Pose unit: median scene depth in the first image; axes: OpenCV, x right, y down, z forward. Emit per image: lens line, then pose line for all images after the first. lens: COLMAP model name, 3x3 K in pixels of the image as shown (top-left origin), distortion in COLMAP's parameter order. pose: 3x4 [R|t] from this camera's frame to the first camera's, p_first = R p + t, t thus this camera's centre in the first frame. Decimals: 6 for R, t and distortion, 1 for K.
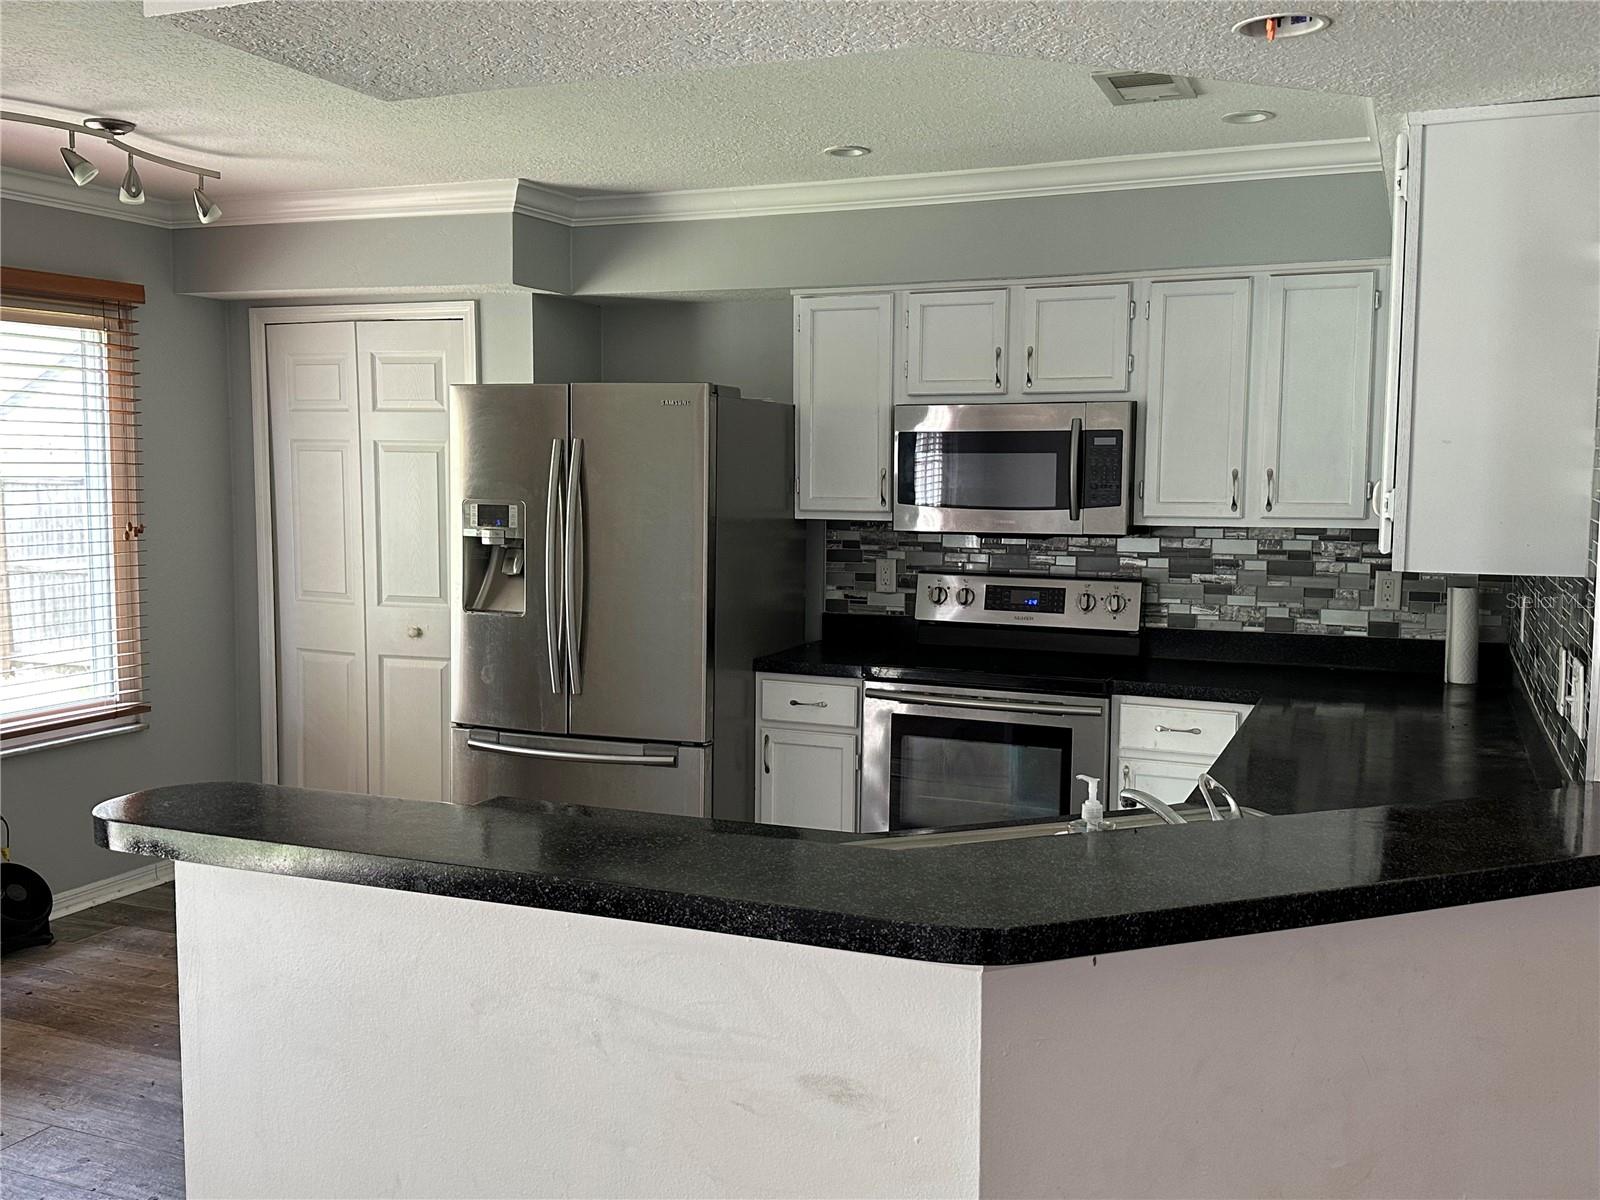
lens RADIAL K [[1492.0, 0, 799.2], [0, 1492.0, 587.1], [0, 0, 1]] dist [0.157029, -0.329260]
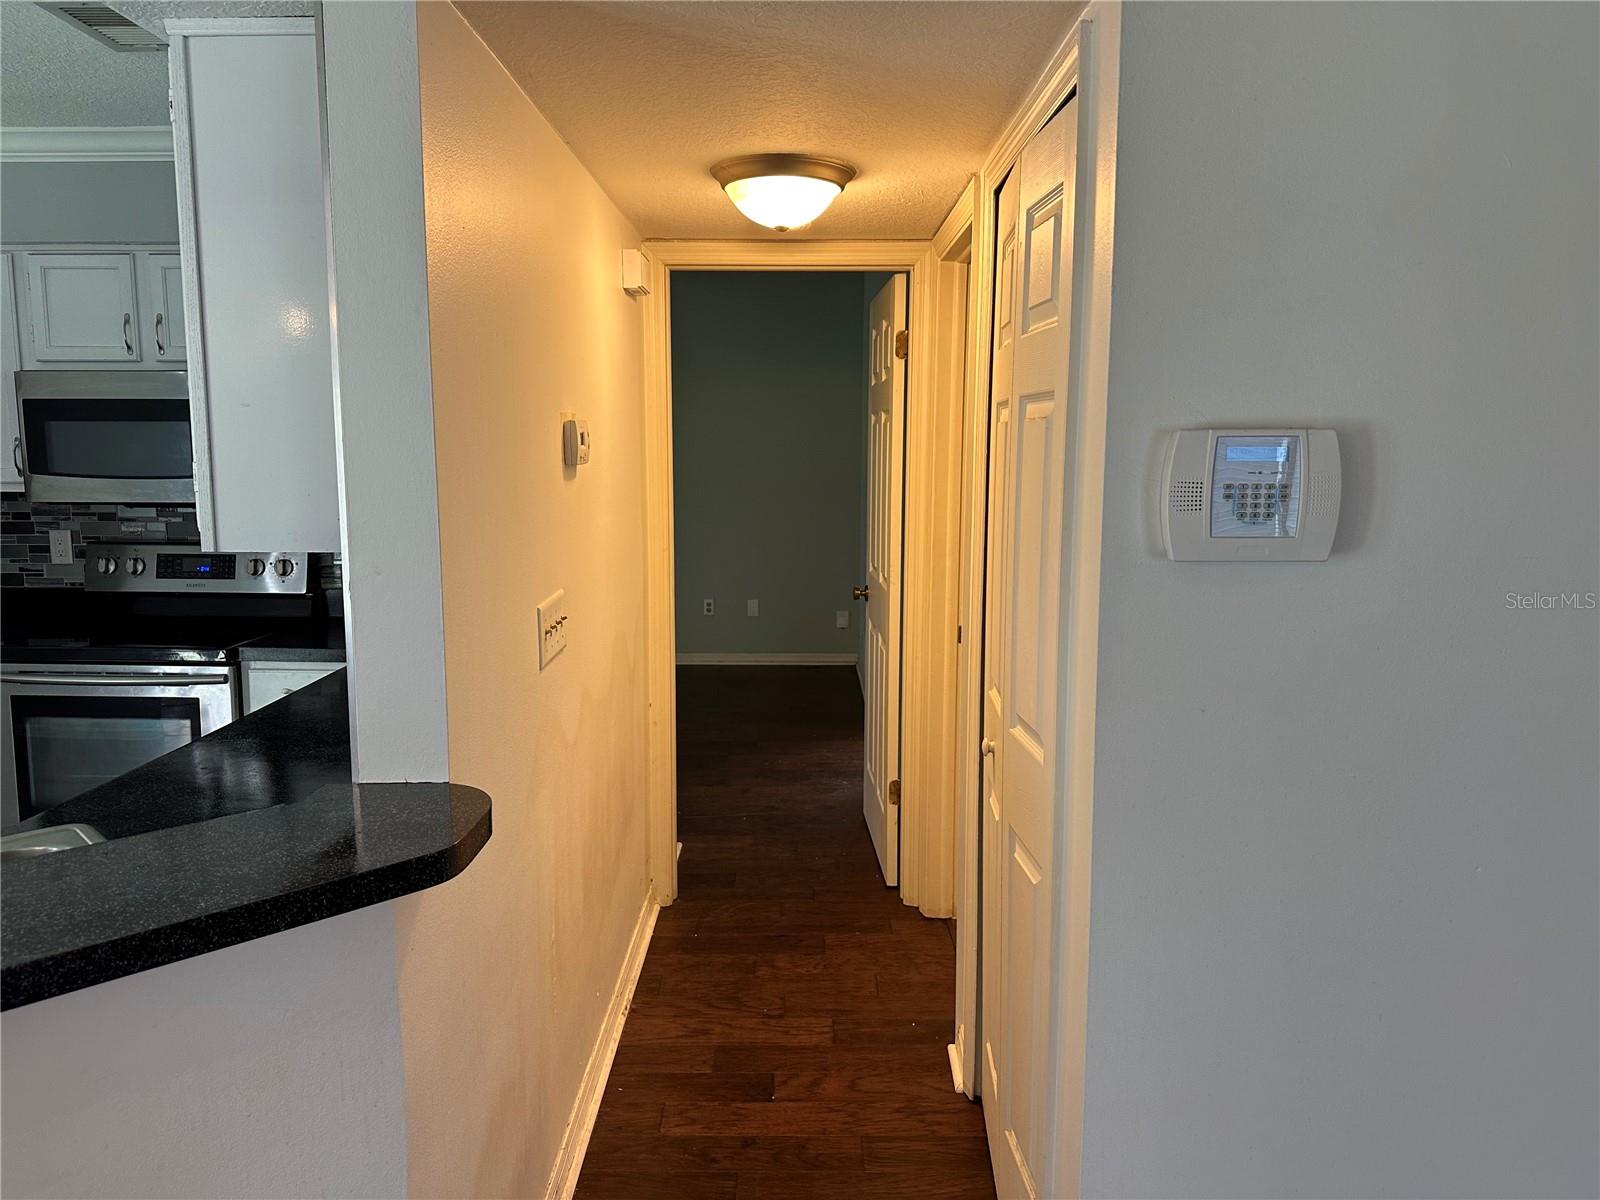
lens RADIAL K [[1122.9, 0, 794.0], [0, 1122.9, 595.2], [0, 0, 1]] dist [0.093535, -0.127775]
pose [[0.928729, -0.053389, 0.366895, 0.250913], [0.032445, 0.997485, 0.063020, -0.008468], [-0.369336, -0.046624, 0.928125, 0.133956]]
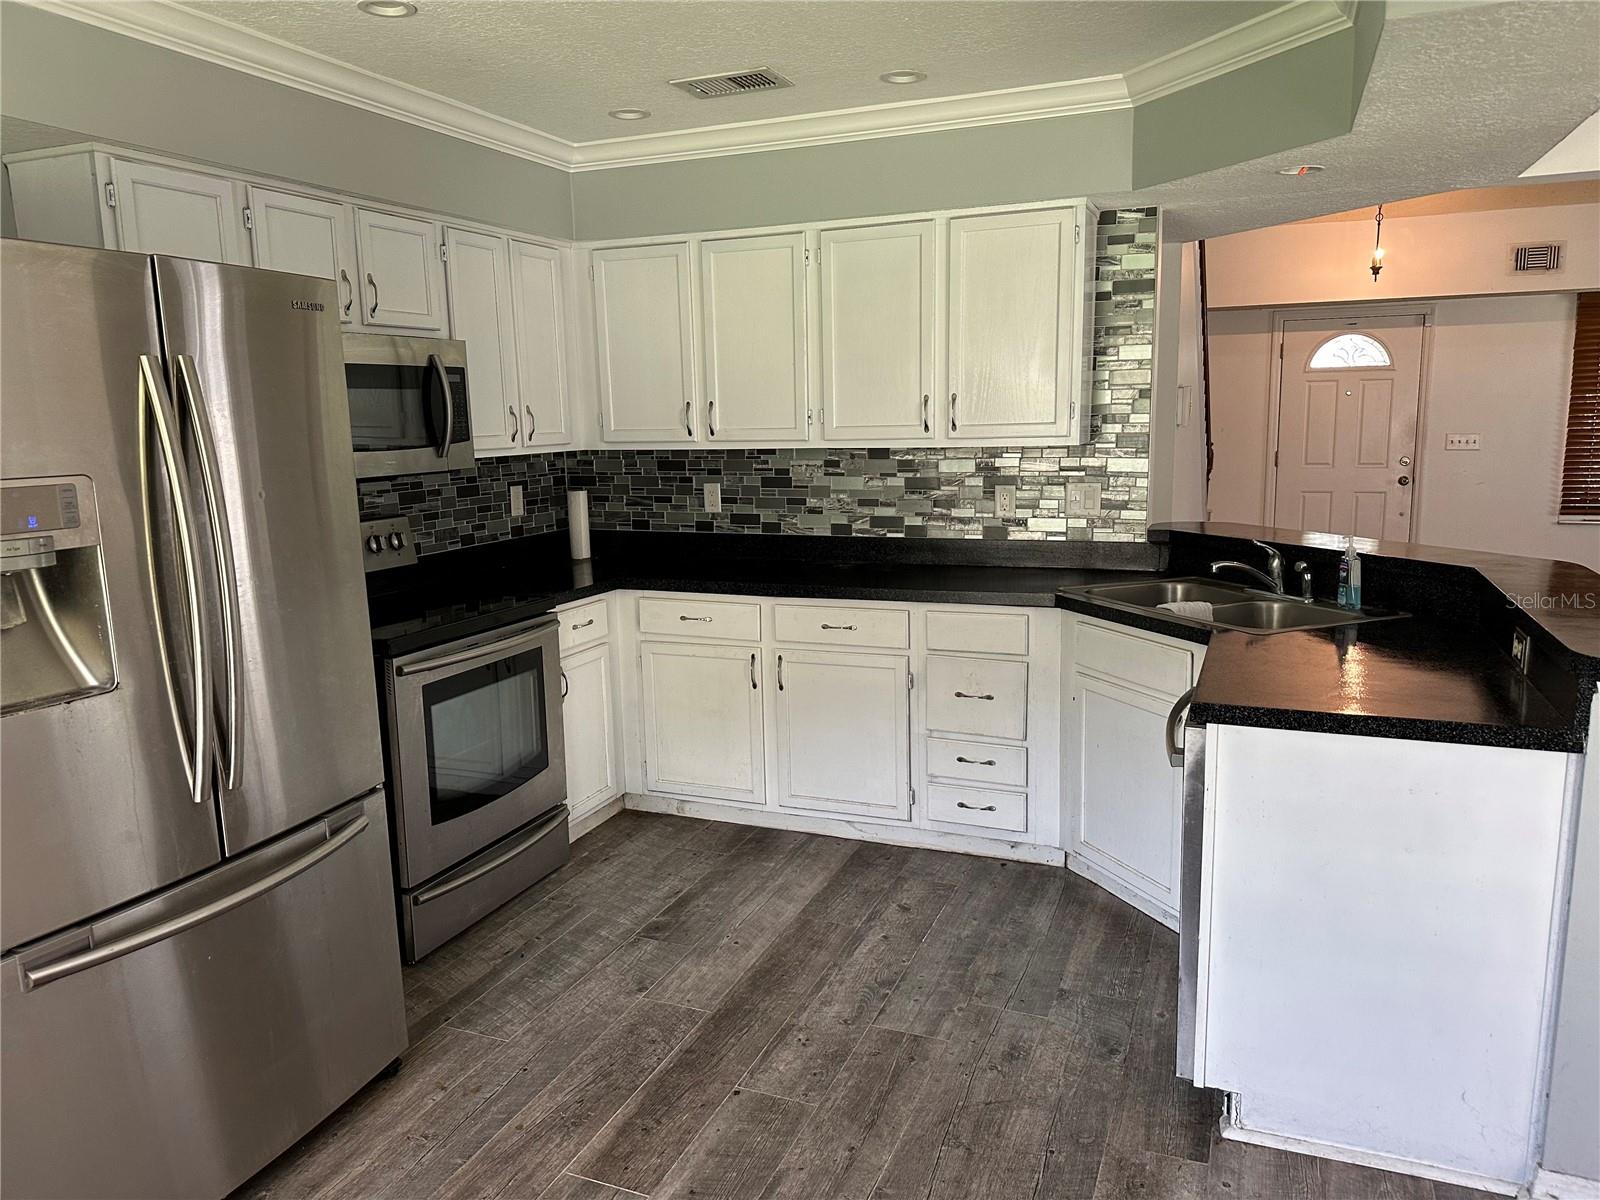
lens RADIAL K [[1122.9, 0, 794.0], [0, 1122.9, 595.2], [0, 0, 1]] dist [0.093535, -0.127775]
pose [[0.001970, -0.168629, 0.985678, -0.562619], [0.104267, 0.980342, 0.167508, -0.054317], [-0.994547, 0.102444, 0.019514, 0.727861]]
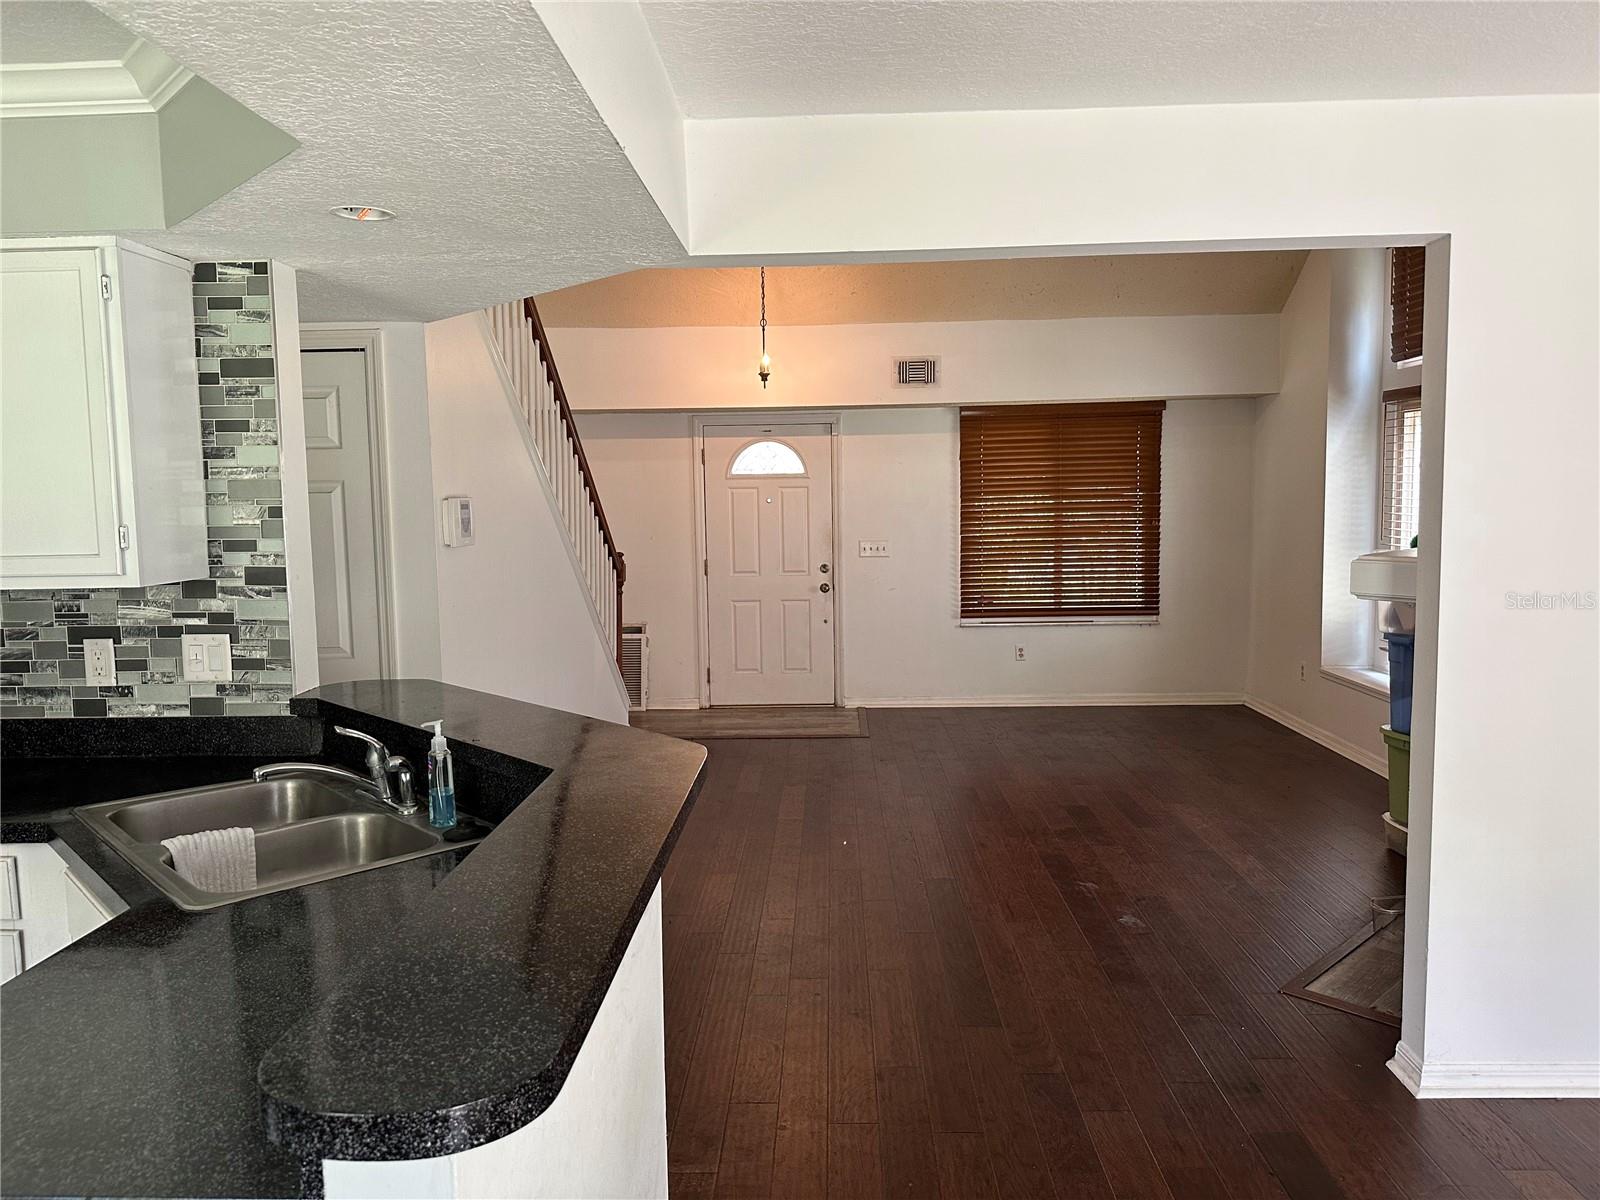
lens RADIAL K [[1122.9, 0, 794.0], [0, 1122.9, 595.2], [0, 0, 1]] dist [0.093535, -0.127775]
pose [[-0.348444, -0.083805, 0.933576, -0.391325], [0.091355, 0.988217, 0.122807, -0.039450], [-0.932867, 0.128078, -0.336682, 0.436692]]
